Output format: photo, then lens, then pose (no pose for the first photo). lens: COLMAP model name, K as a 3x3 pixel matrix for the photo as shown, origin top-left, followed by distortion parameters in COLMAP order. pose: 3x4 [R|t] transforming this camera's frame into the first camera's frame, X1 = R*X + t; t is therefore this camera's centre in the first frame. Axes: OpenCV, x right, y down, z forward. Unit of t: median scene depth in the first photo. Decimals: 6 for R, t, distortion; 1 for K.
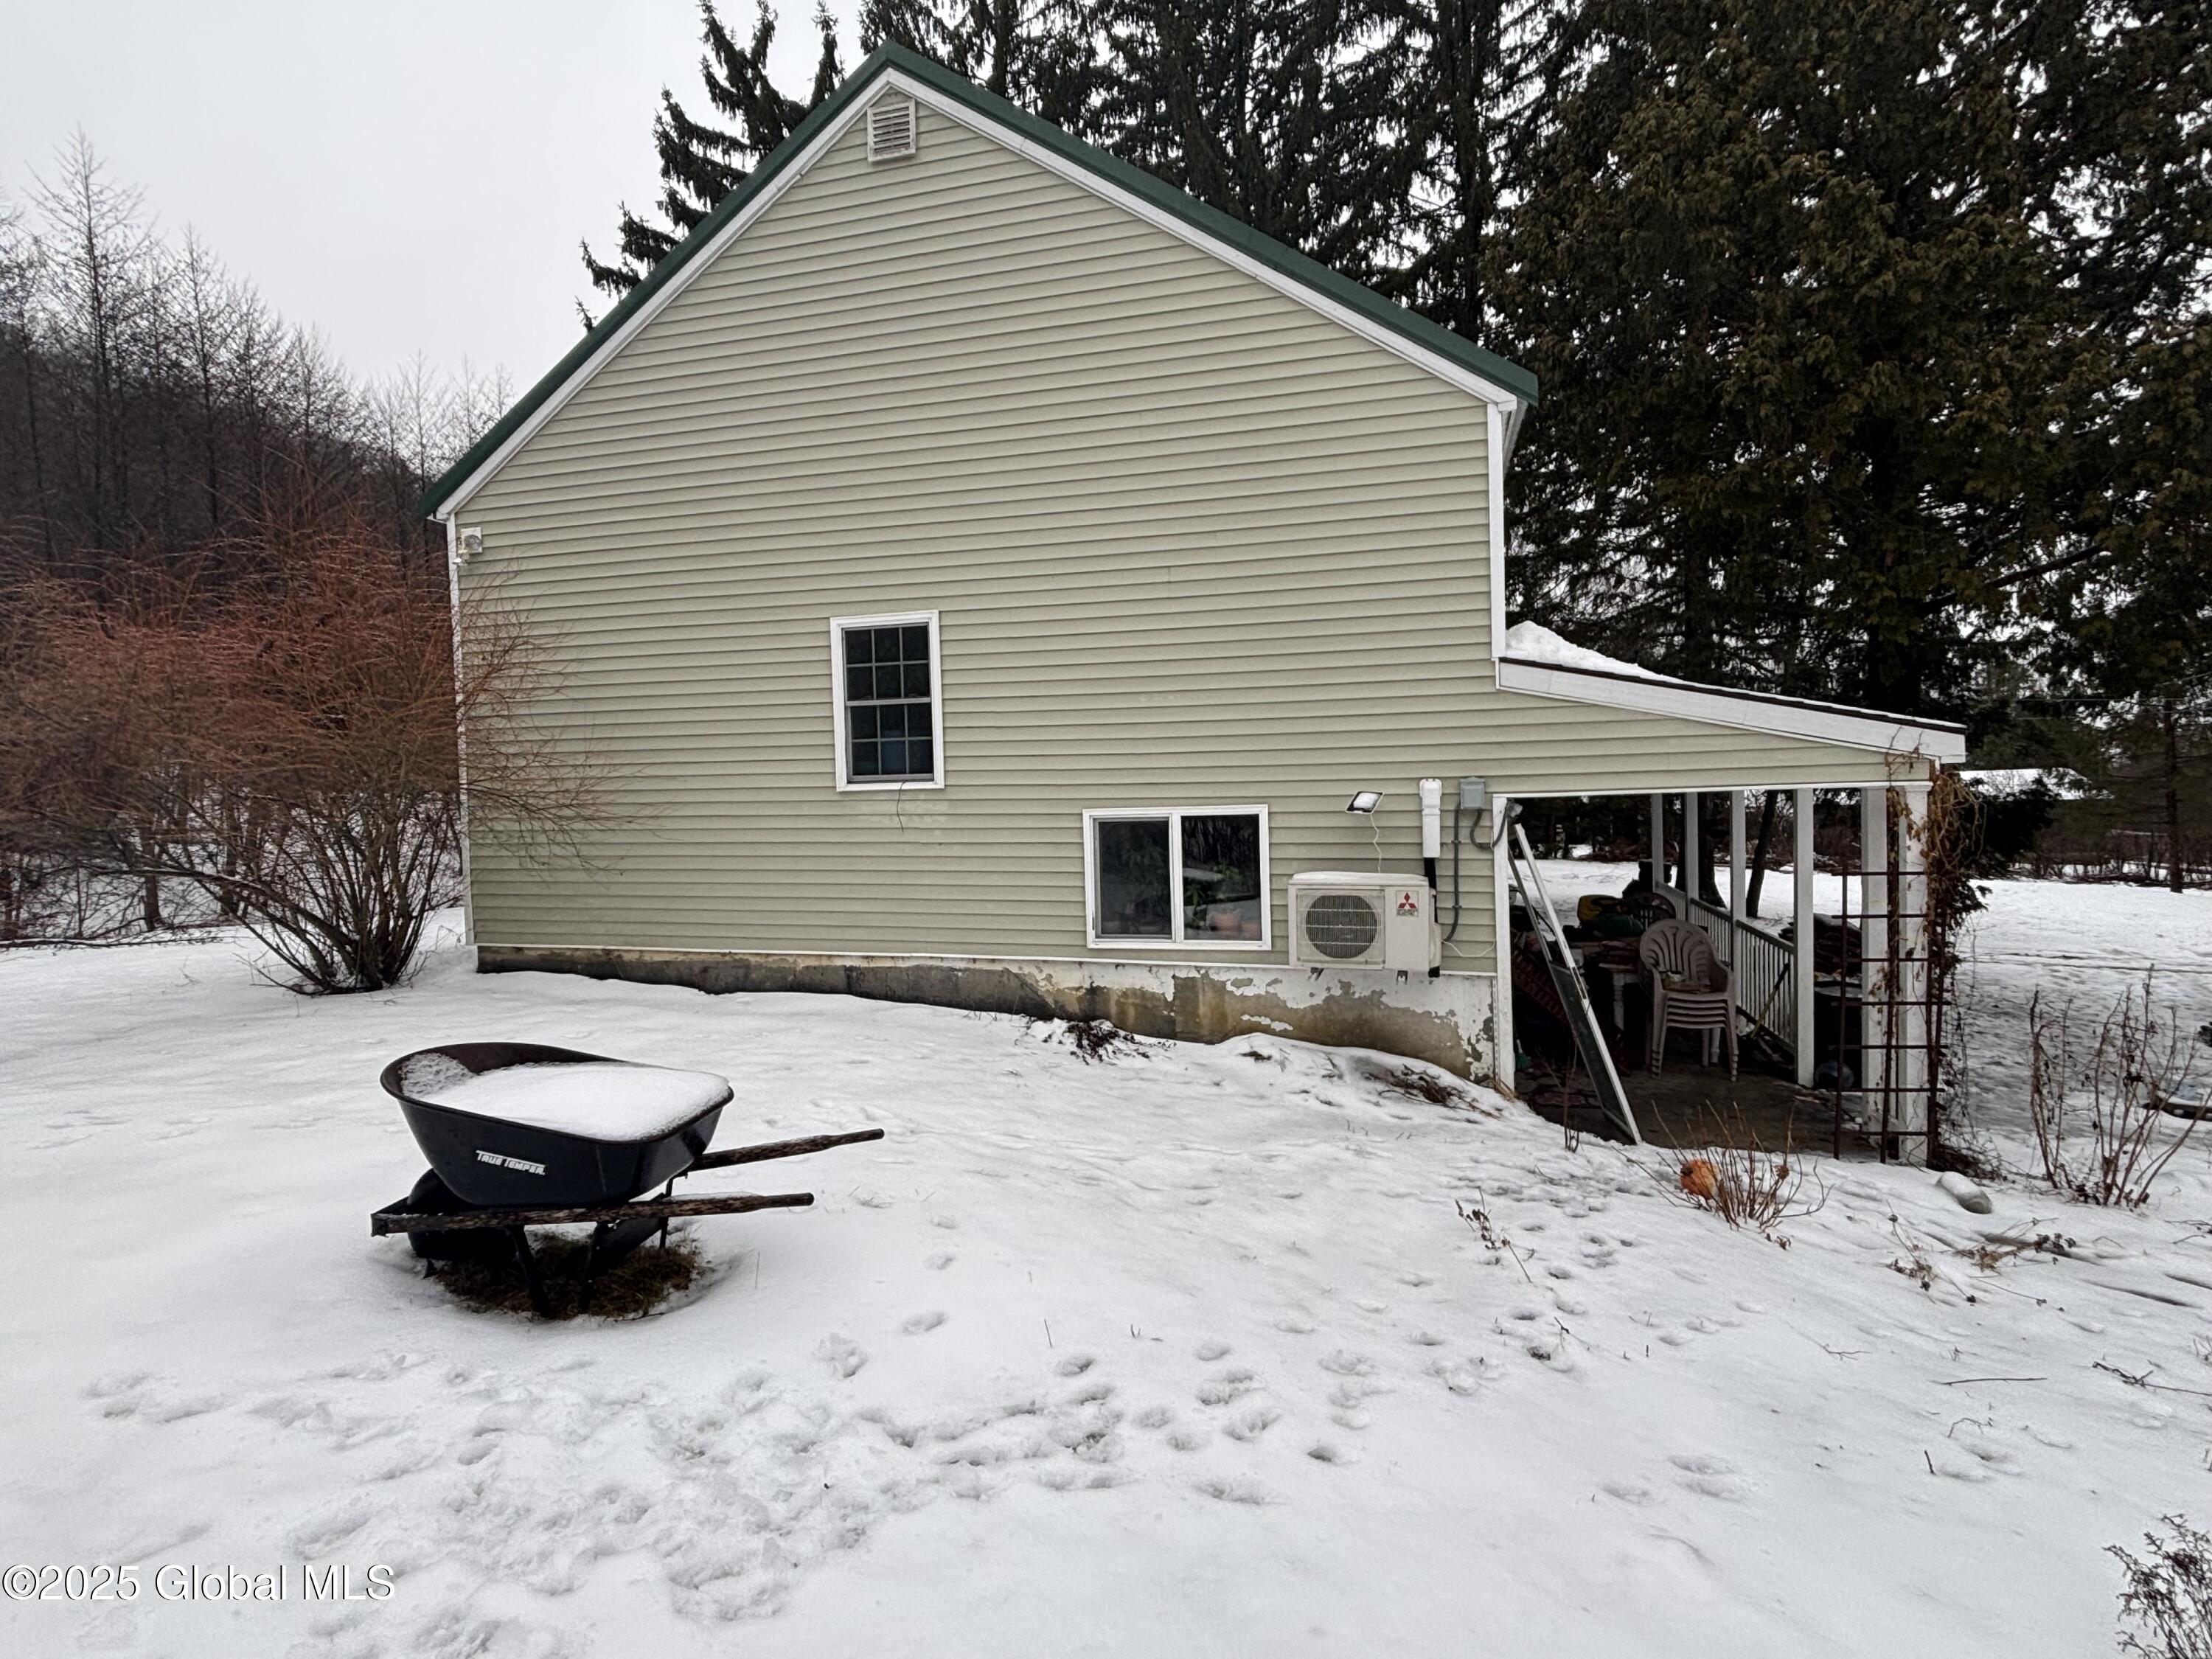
lens RADIAL K [[1105.5, 0, 1105.5], [0, 1105.5, 826.1], [0, 0, 1]] dist [0.006860, 0.000205]
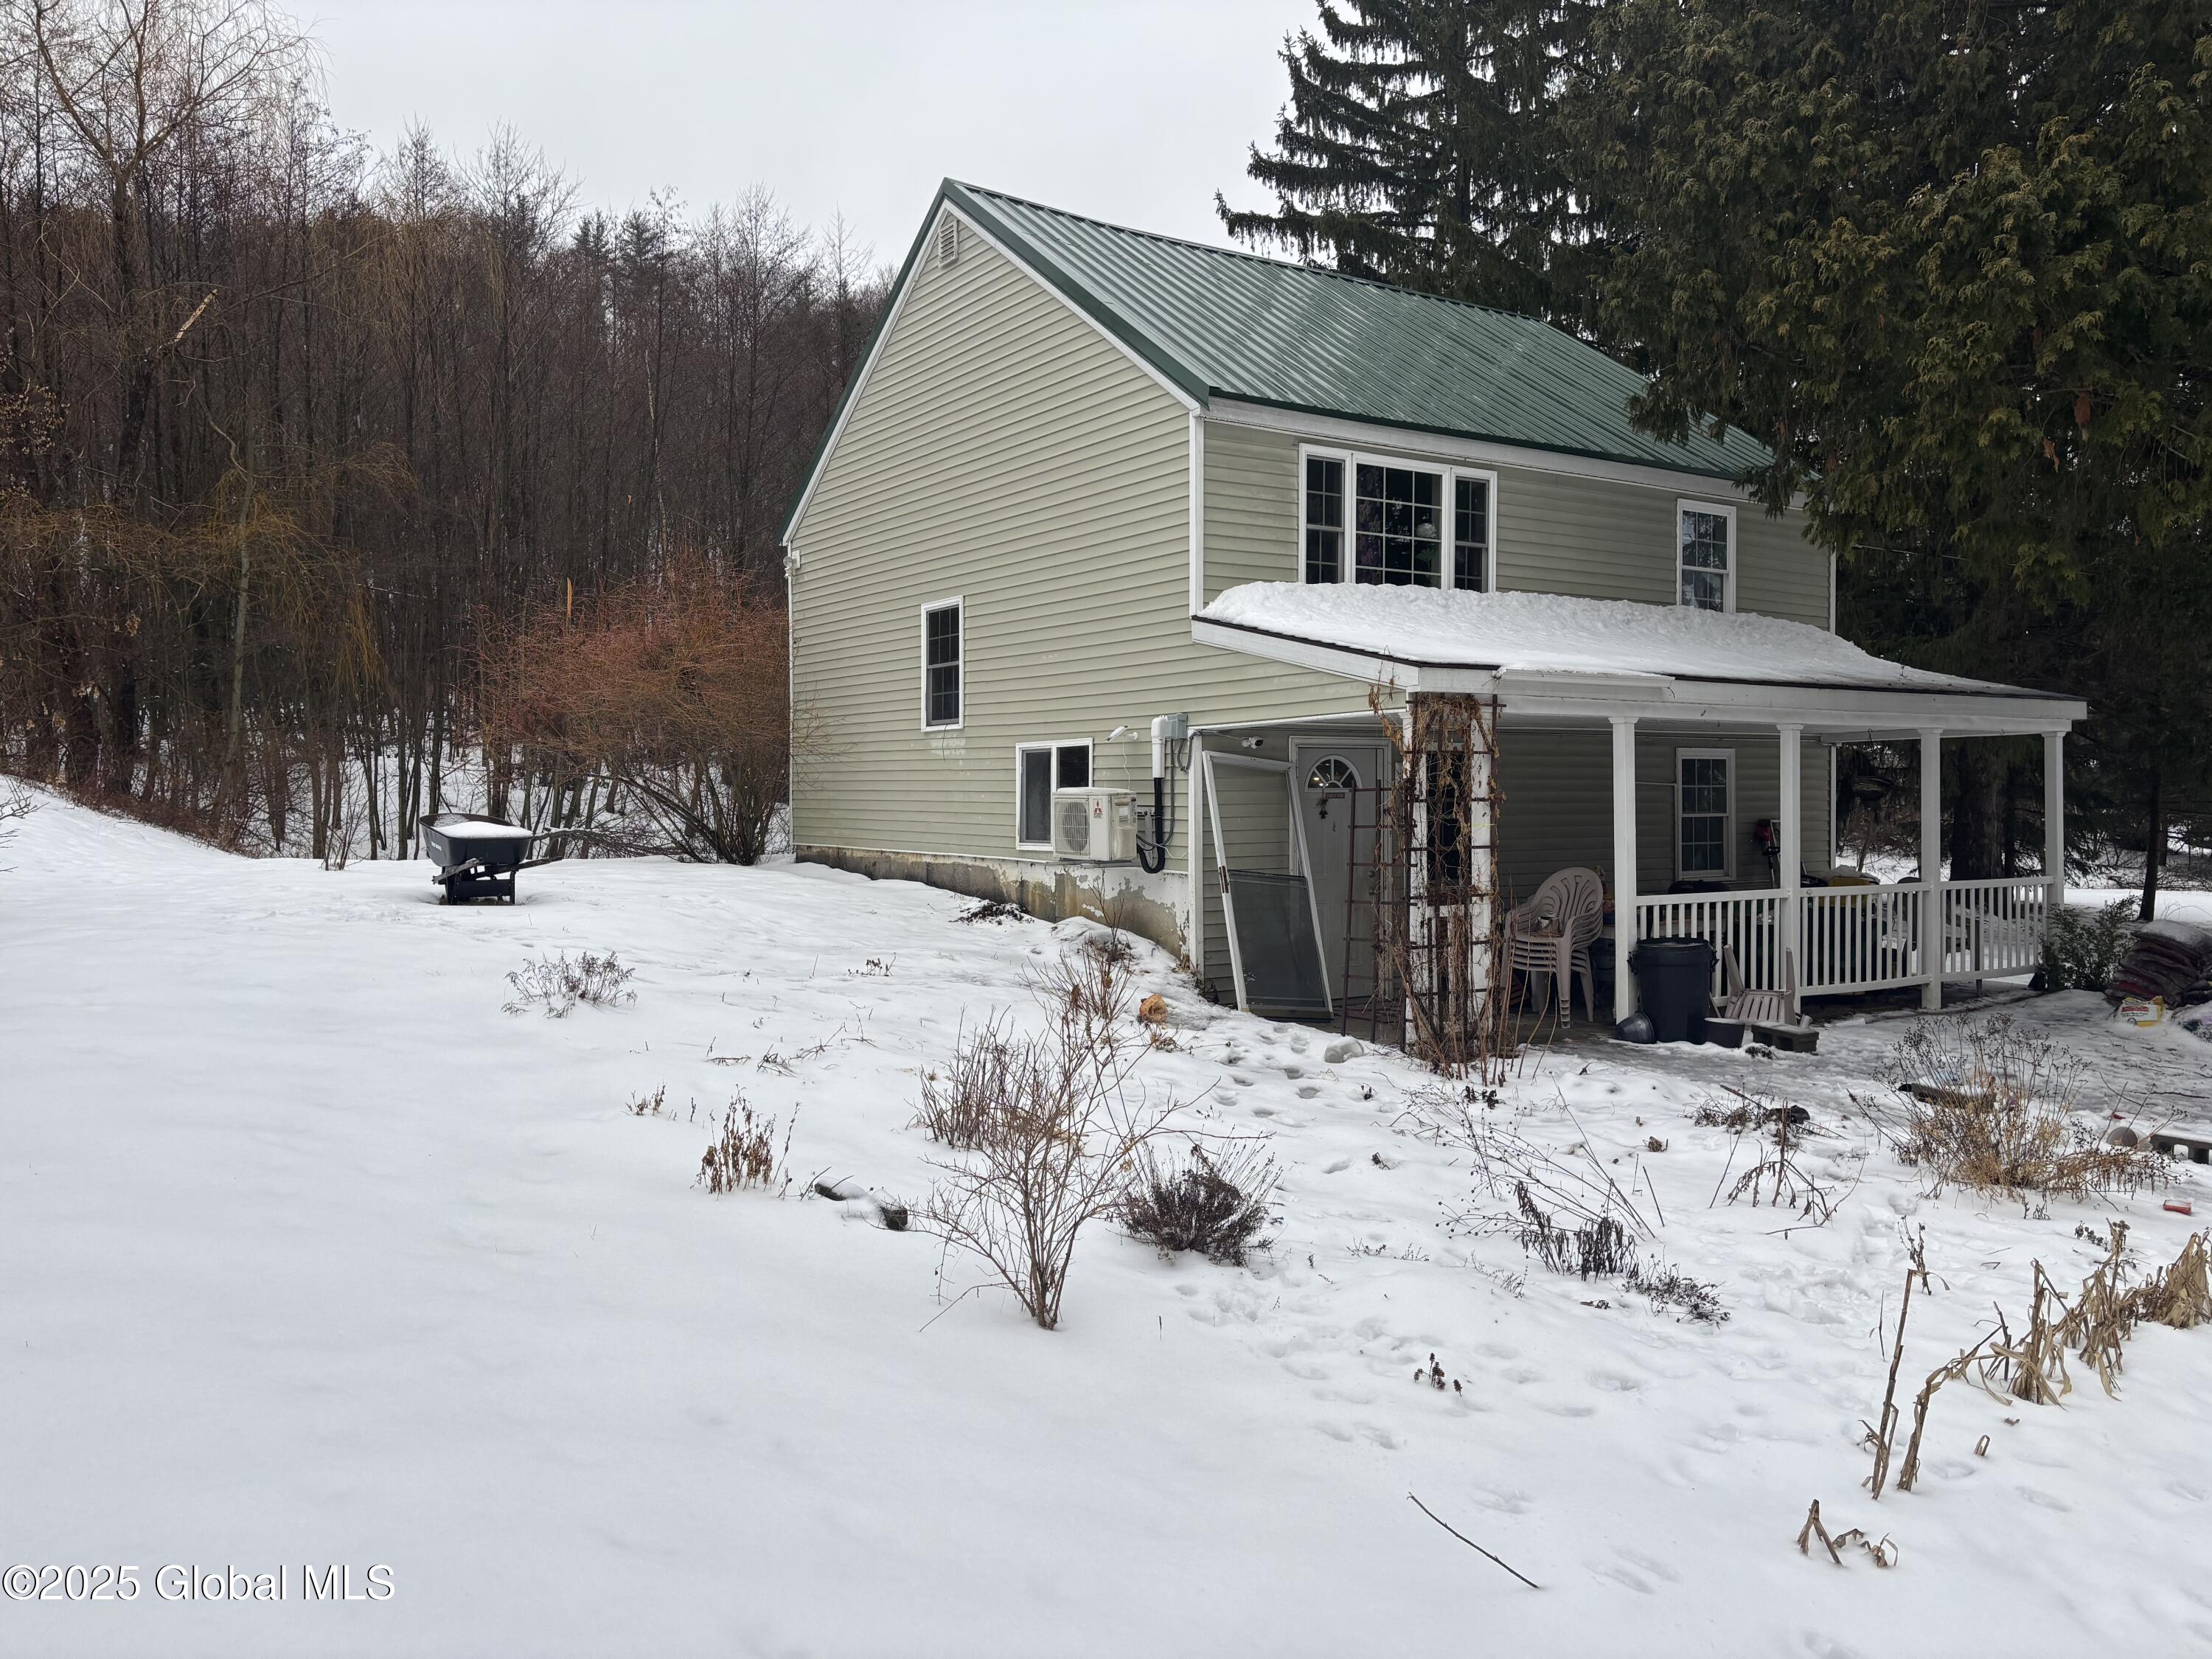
lens RADIAL K [[1675.0, 0, 1106.7], [0, 1675.0, 823.6], [0, 0, 1]] dist [-0.002440, -0.000119]
pose [[0.751610, 0.028695, -0.658983, 1.320541], [-0.028215, 0.999538, 0.011344, 0.052557], [0.659004, 0.010067, 0.752072, -0.403517]]
